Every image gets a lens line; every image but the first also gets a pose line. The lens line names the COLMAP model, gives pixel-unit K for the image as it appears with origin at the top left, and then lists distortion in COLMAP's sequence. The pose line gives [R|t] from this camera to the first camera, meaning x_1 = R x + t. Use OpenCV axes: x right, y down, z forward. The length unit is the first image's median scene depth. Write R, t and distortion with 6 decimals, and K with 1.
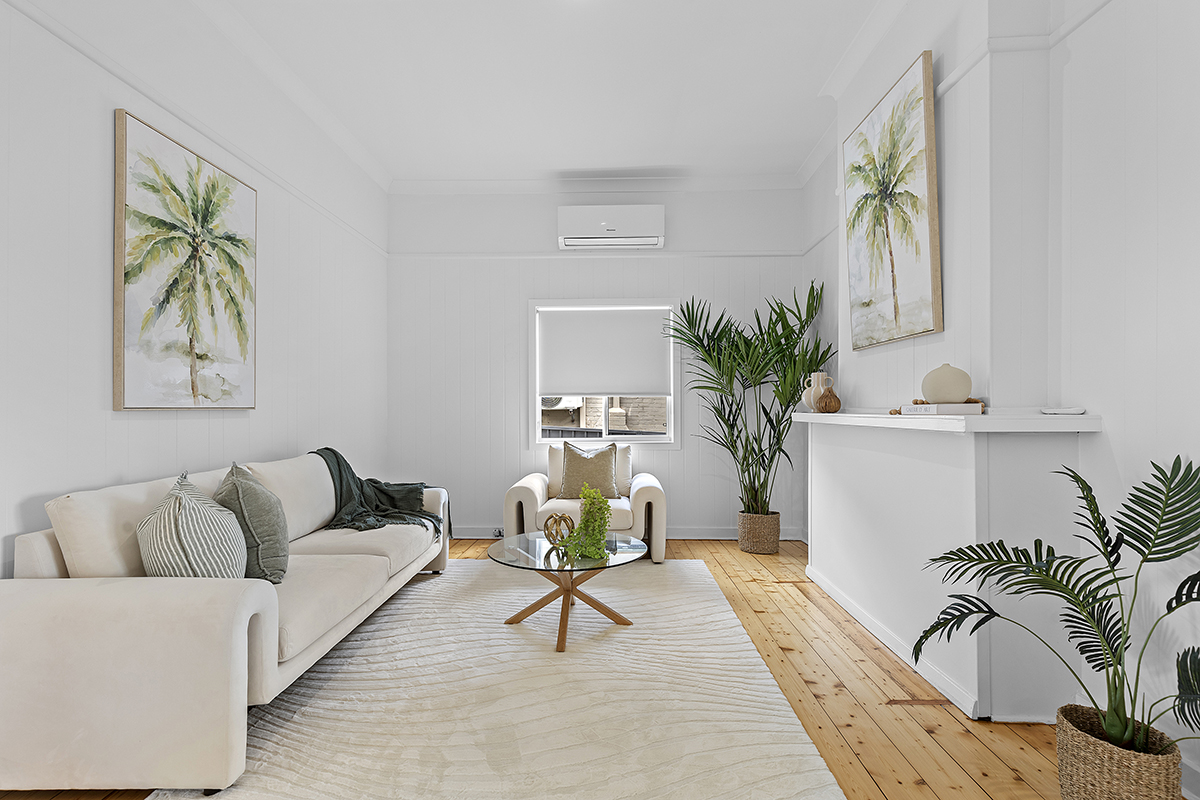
lens RADIAL K [[543.5, 0, 599.3], [0, 543.5, 409.9], [0, 0, 1]] dist [0.011534, -0.003779]
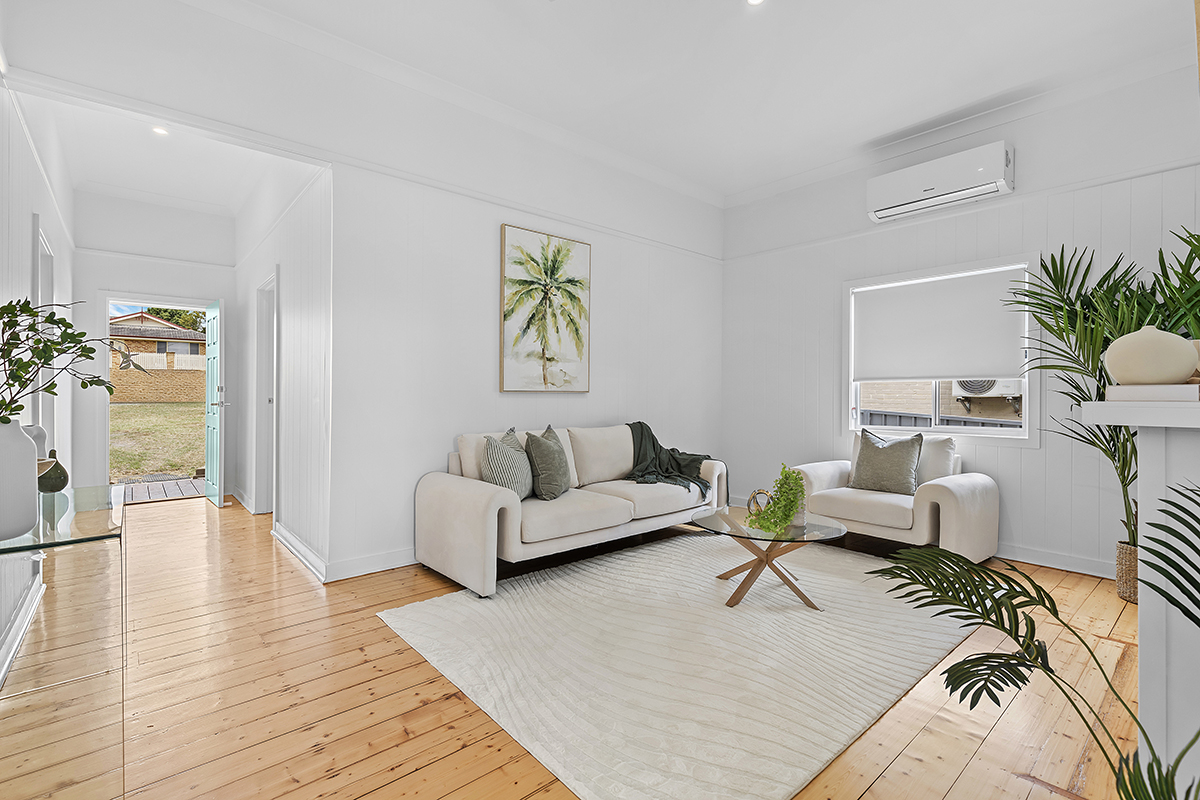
lens RADIAL K [[543.5, 0, 597.9], [0, 543.5, 398.4], [0, 0, 1]] dist [0.011534, -0.003779]
pose [[0.671129, 0.011475, -0.741252, 0.534065], [-0.008891, 0.999933, 0.007429, 0.004040], [0.741287, 0.001605, 0.671186, 0.031858]]
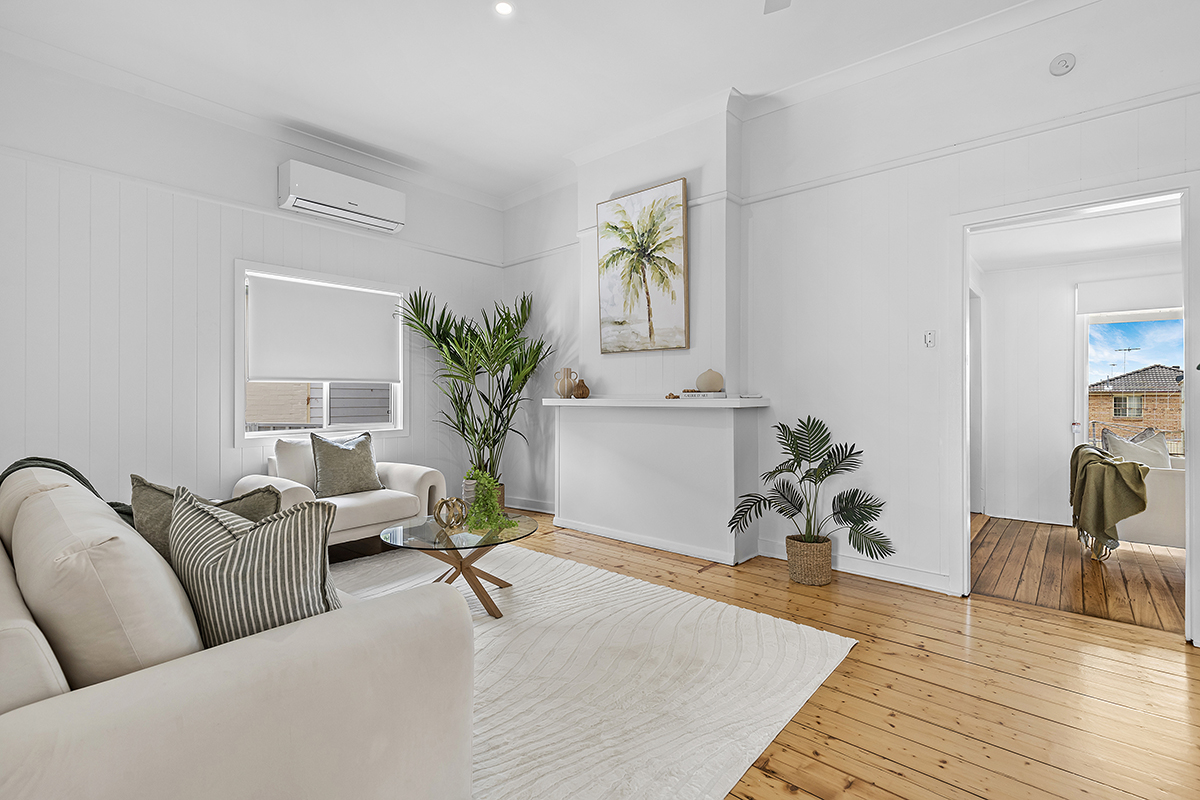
lens RADIAL K [[543.5, 0, 599.4], [0, 543.5, 394.8], [0, 0, 1]] dist [0.011534, -0.003779]
pose [[0.635184, 0.002517, 0.772357, -0.722183], [0.002644, 0.999982, -0.005433, 0.004370], [-0.772356, 0.005493, 0.635166, 0.139029]]
